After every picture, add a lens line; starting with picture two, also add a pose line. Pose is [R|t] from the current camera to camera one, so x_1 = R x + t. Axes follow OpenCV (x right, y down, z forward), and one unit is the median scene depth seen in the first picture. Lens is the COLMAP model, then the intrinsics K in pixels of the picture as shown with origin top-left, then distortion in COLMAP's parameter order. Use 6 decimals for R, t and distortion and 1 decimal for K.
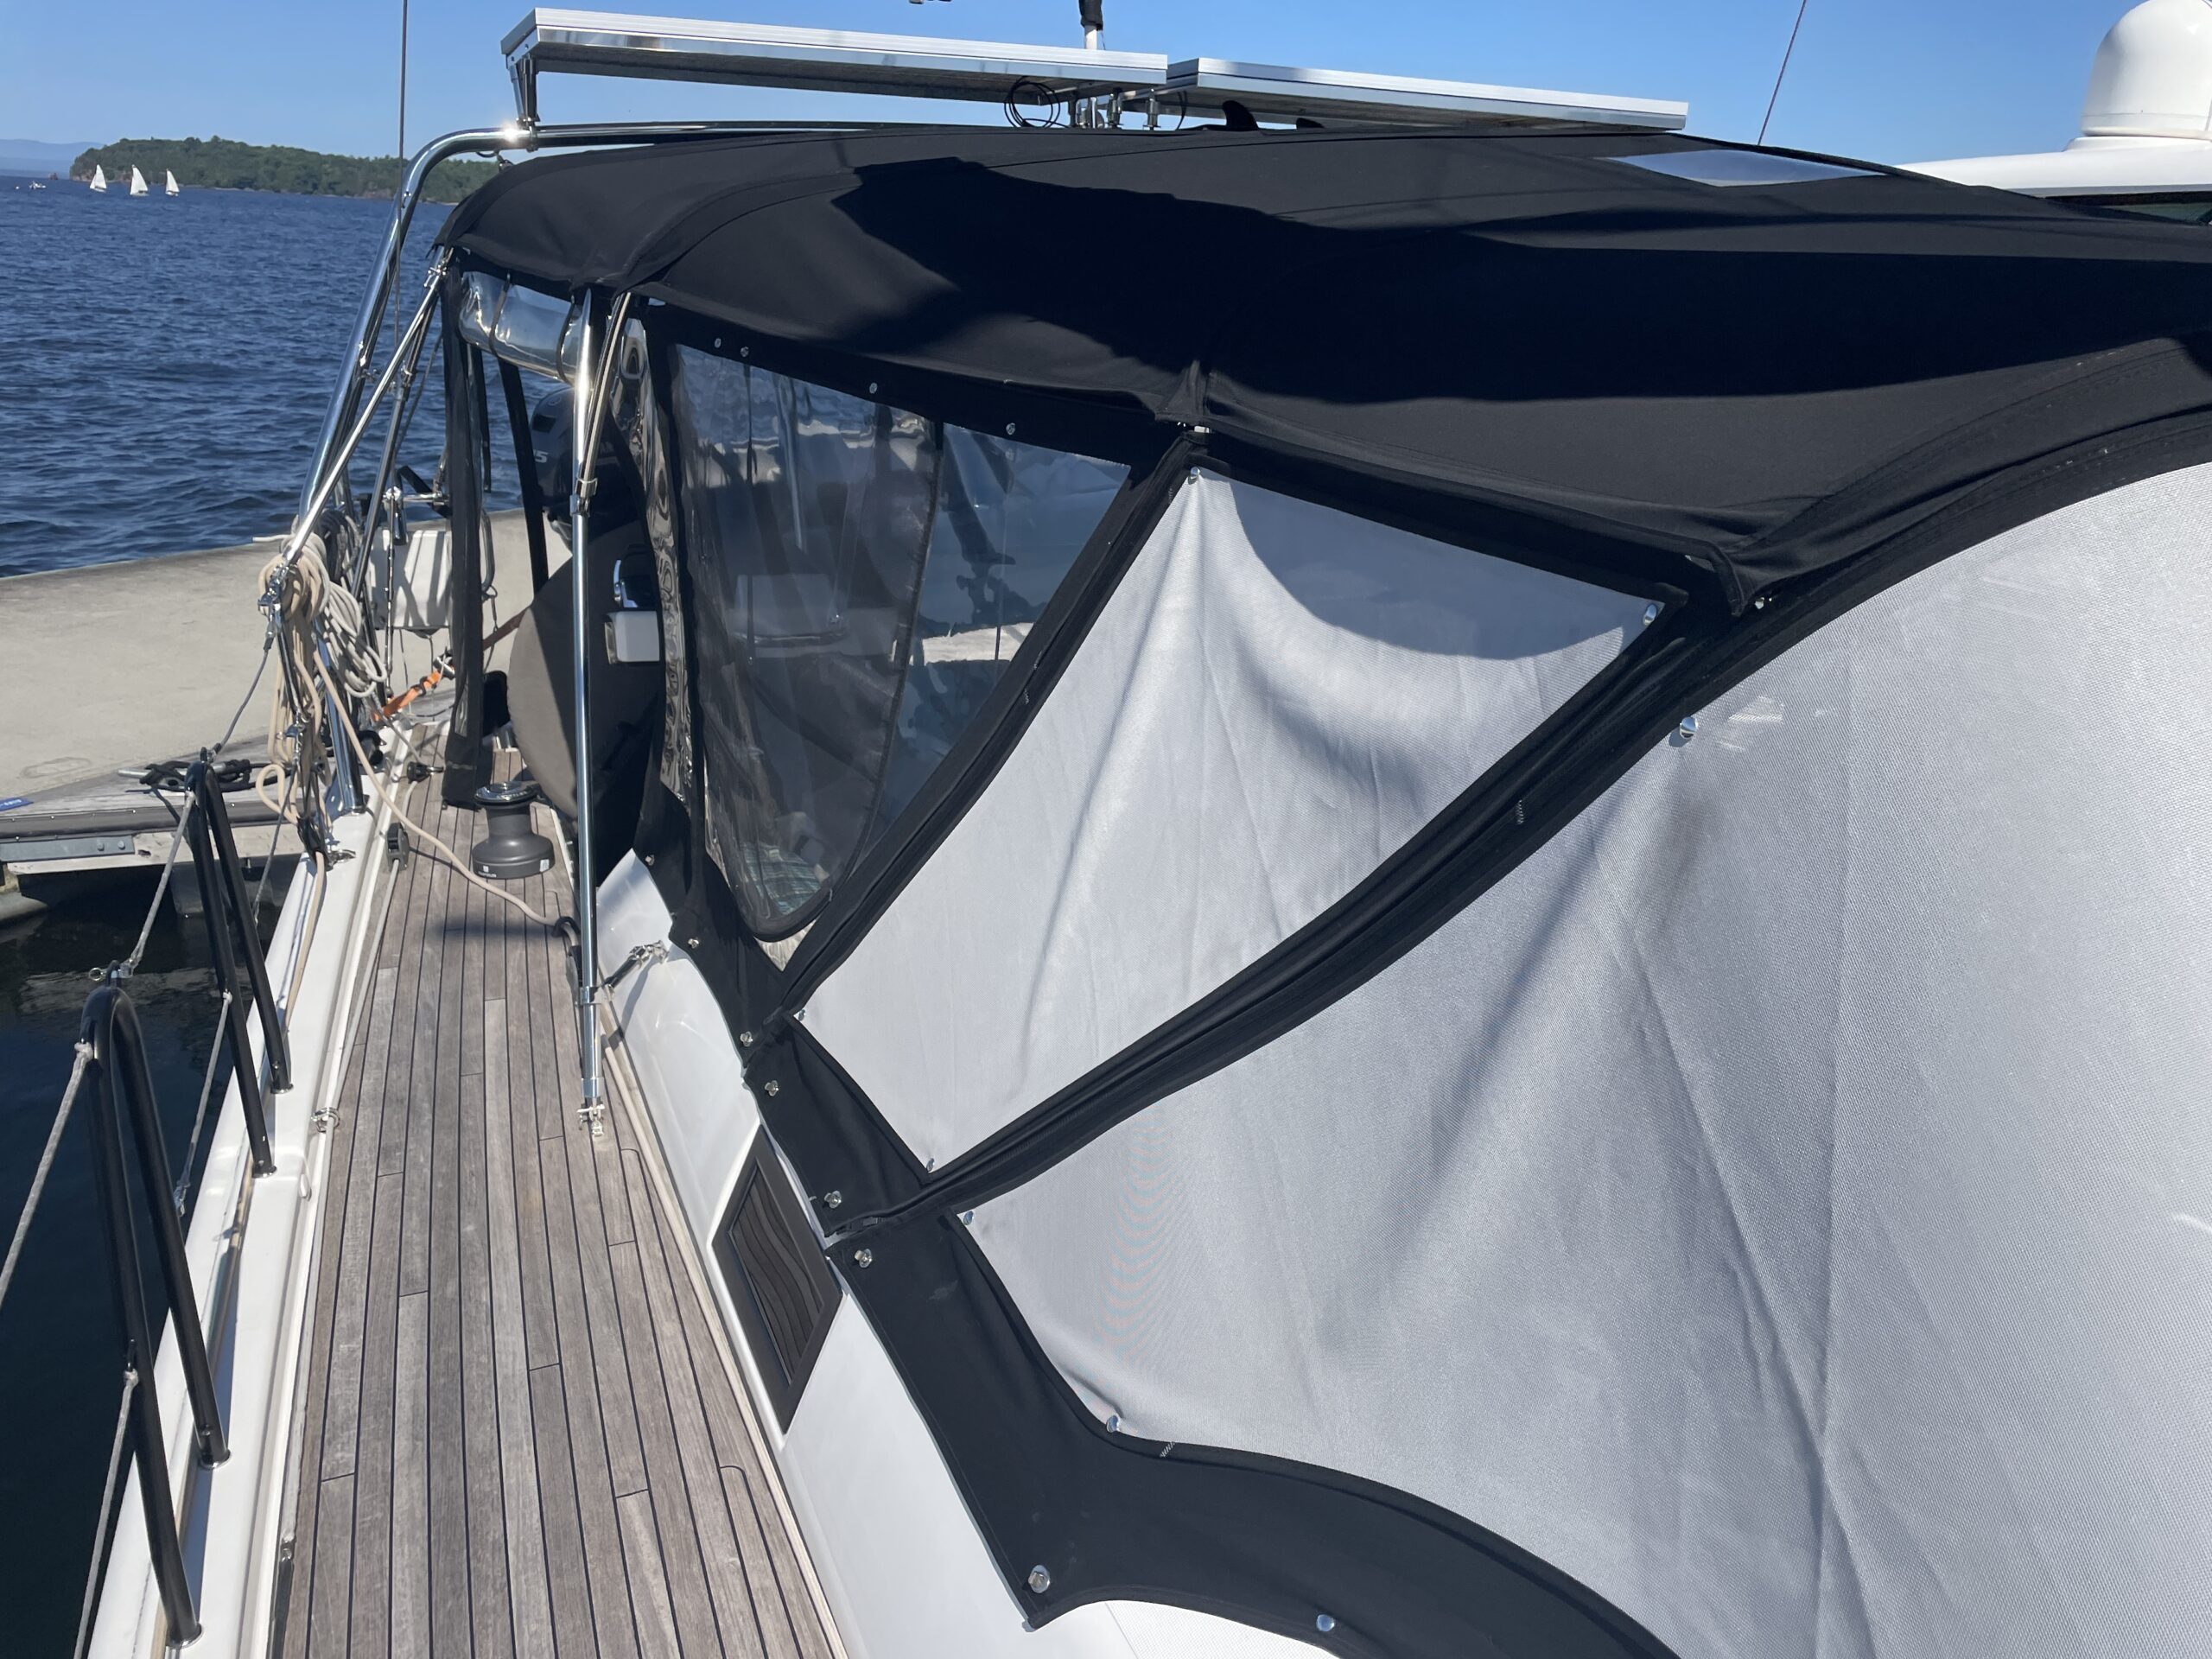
lens RADIAL K [[1658.9, 0, 1106.0], [0, 1658.9, 829.5], [0, 0, 1]] dist [0.087183, -0.107685]
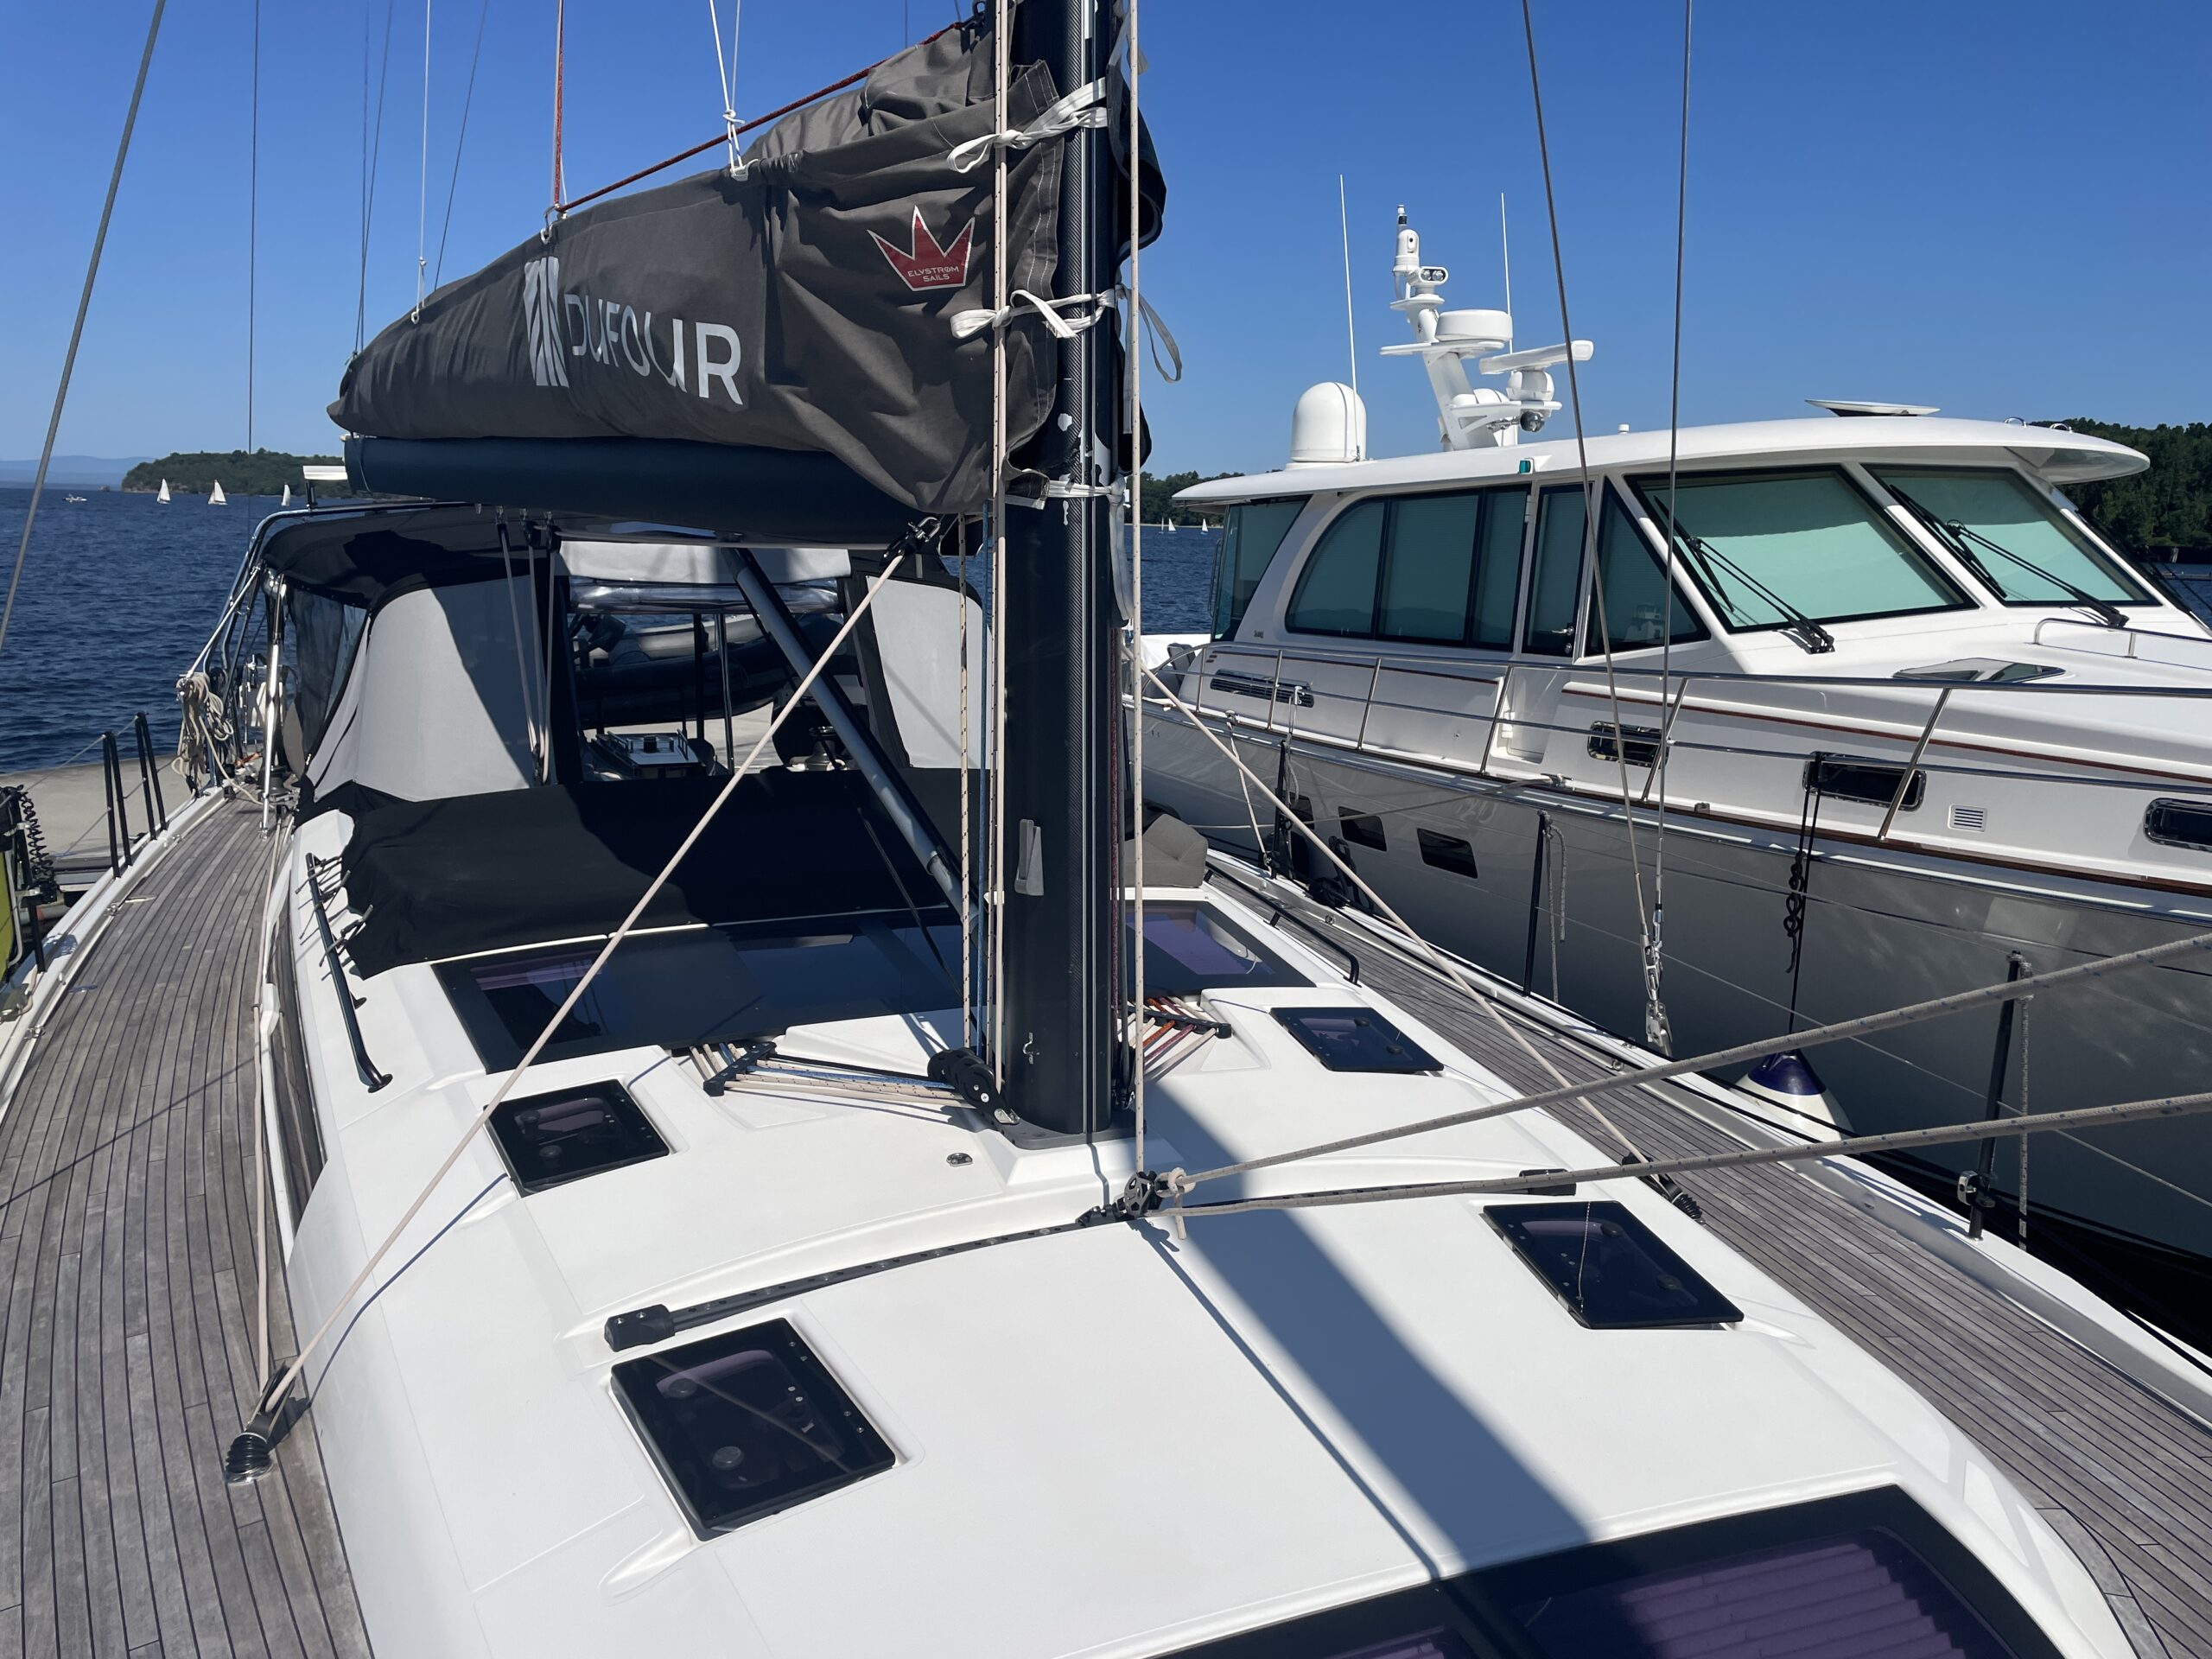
lens RADIAL K [[1690.3, 0, 1071.5], [0, 1690.3, 828.9], [0, 0, 1]] dist [0.092238, -0.107988]
pose [[0.999088, -0.029078, -0.031279, 0.847182], [0.023929, 0.987788, -0.153957, 0.455812], [0.035373, 0.153068, 0.987582, -1.366717]]
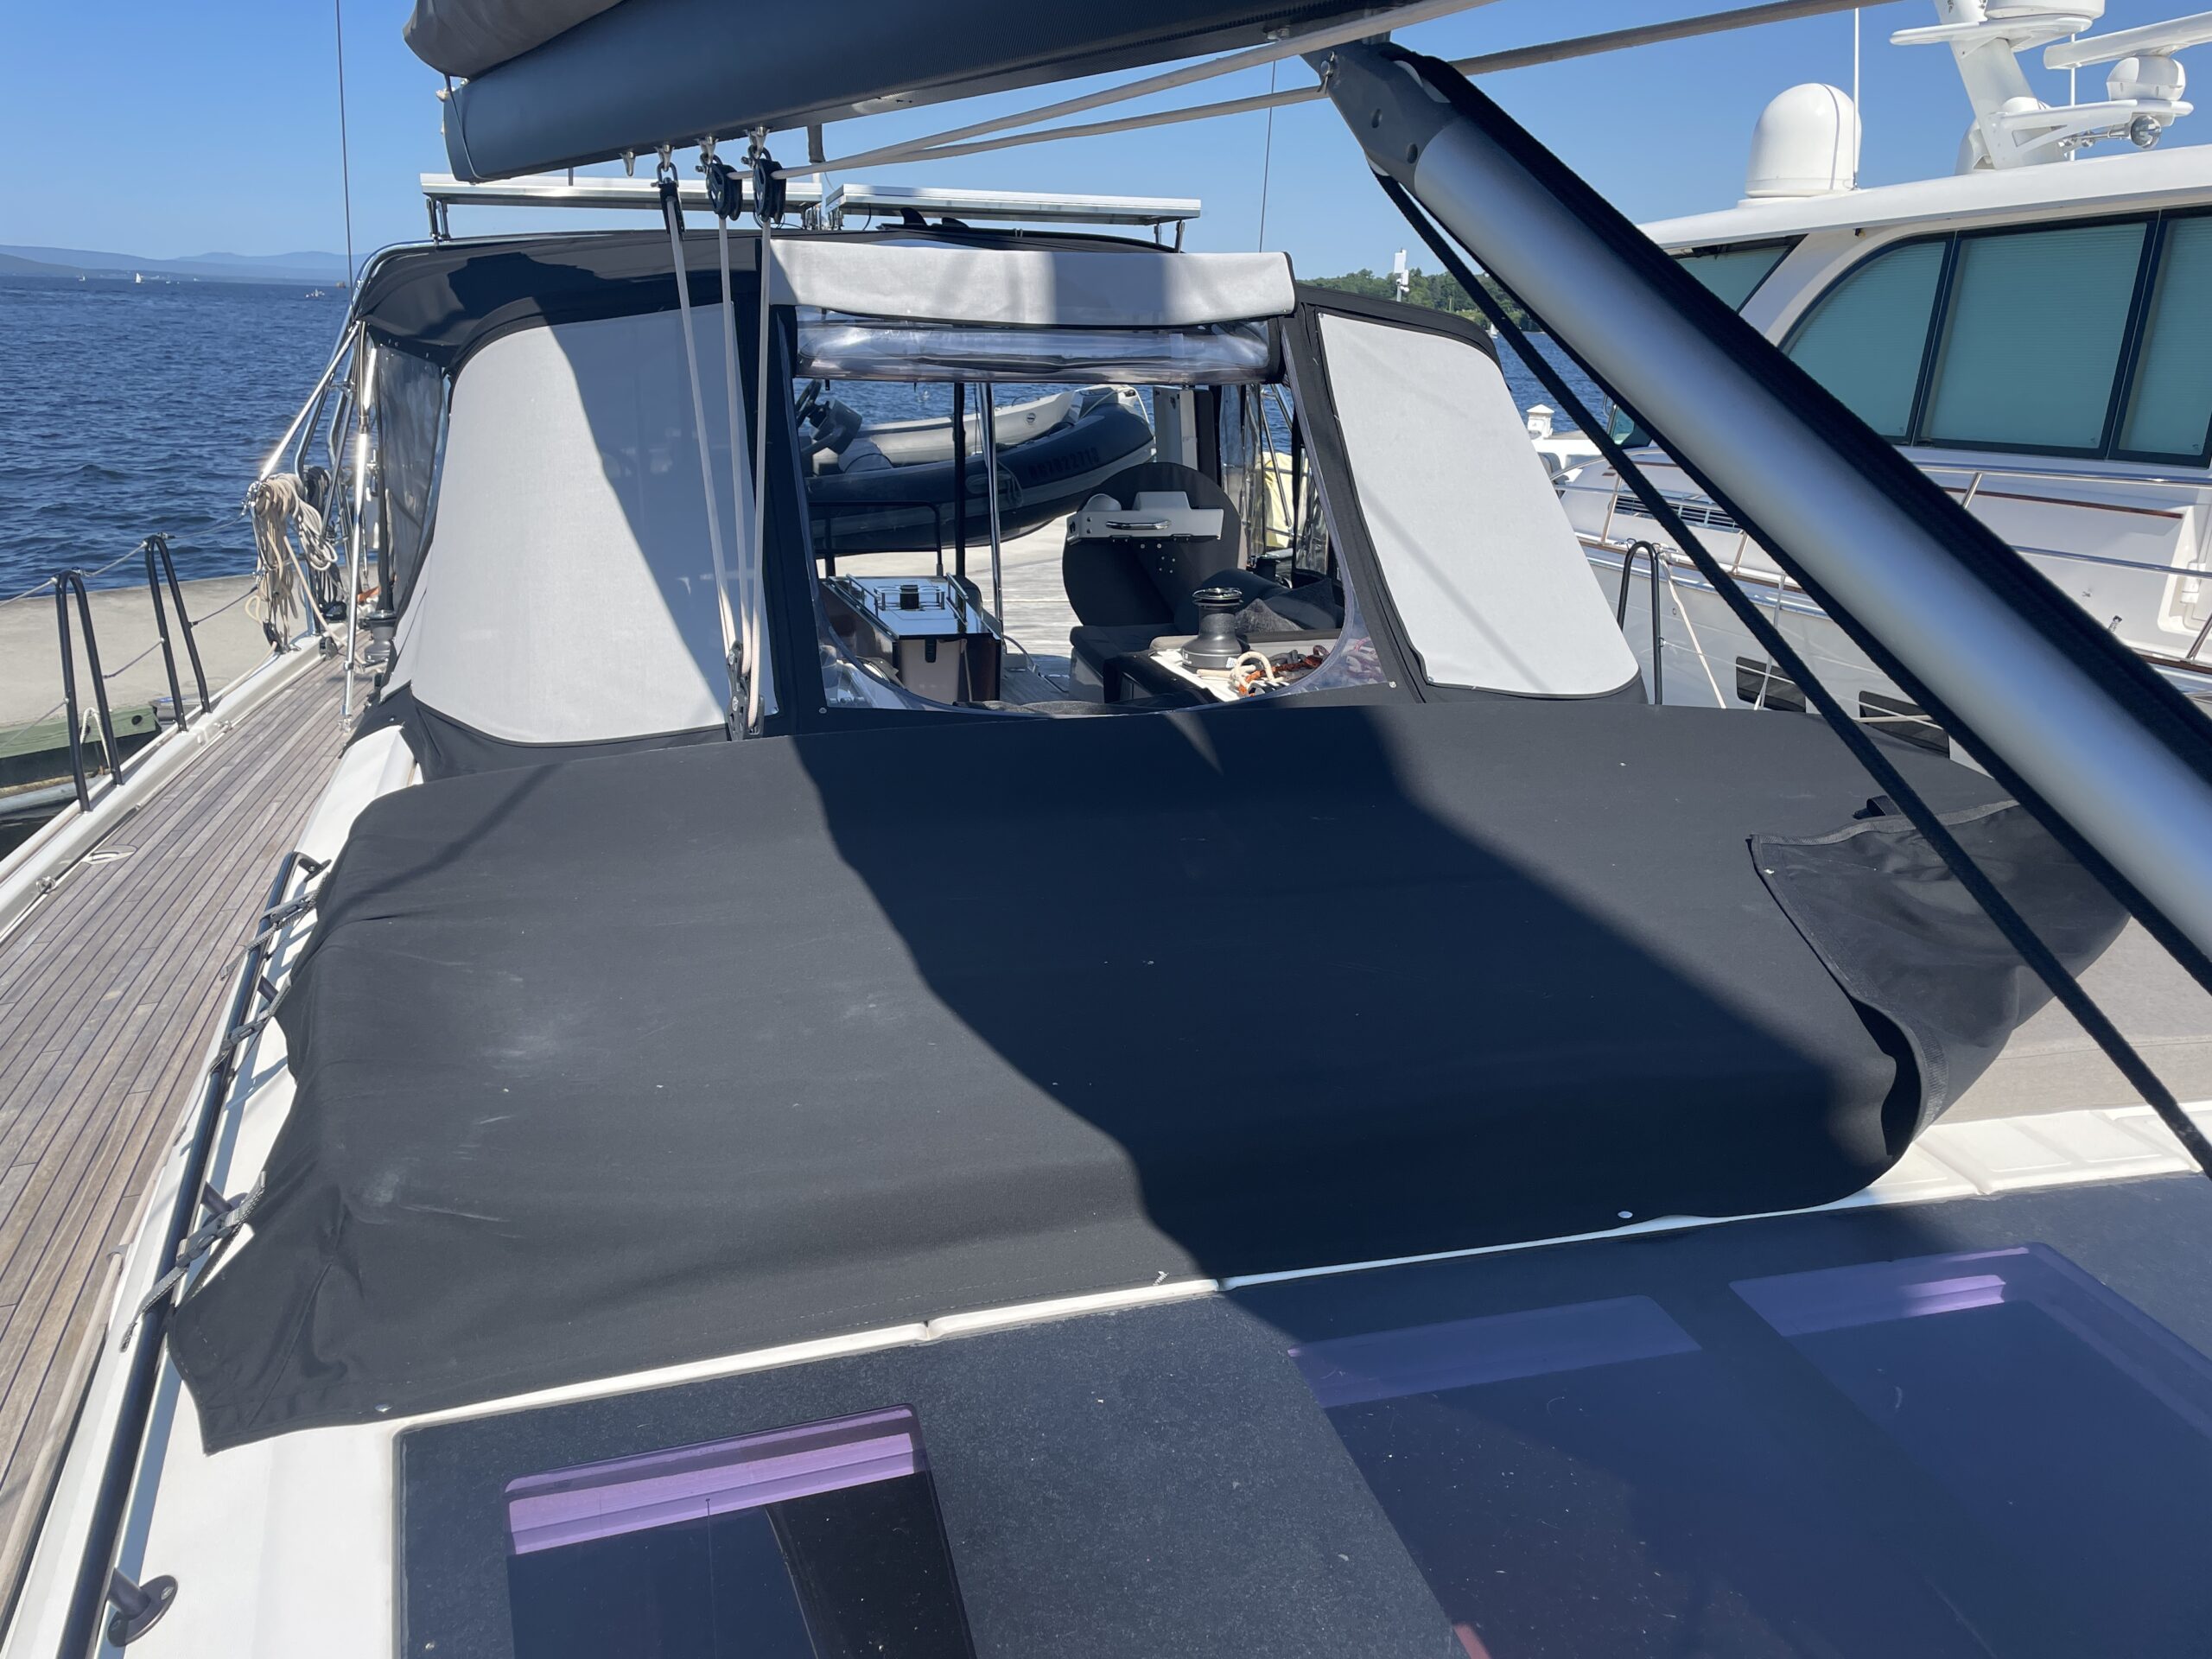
lens RADIAL K [[1658.9, 0, 1106.0], [0, 1658.9, 829.5], [0, 0, 1]] dist [0.087183, -0.107685]
pose [[0.991812, 0.009172, -0.127376, 0.583648], [-0.014583, 0.999027, -0.041611, 0.249106], [0.126871, 0.043127, 0.990981, -0.602996]]
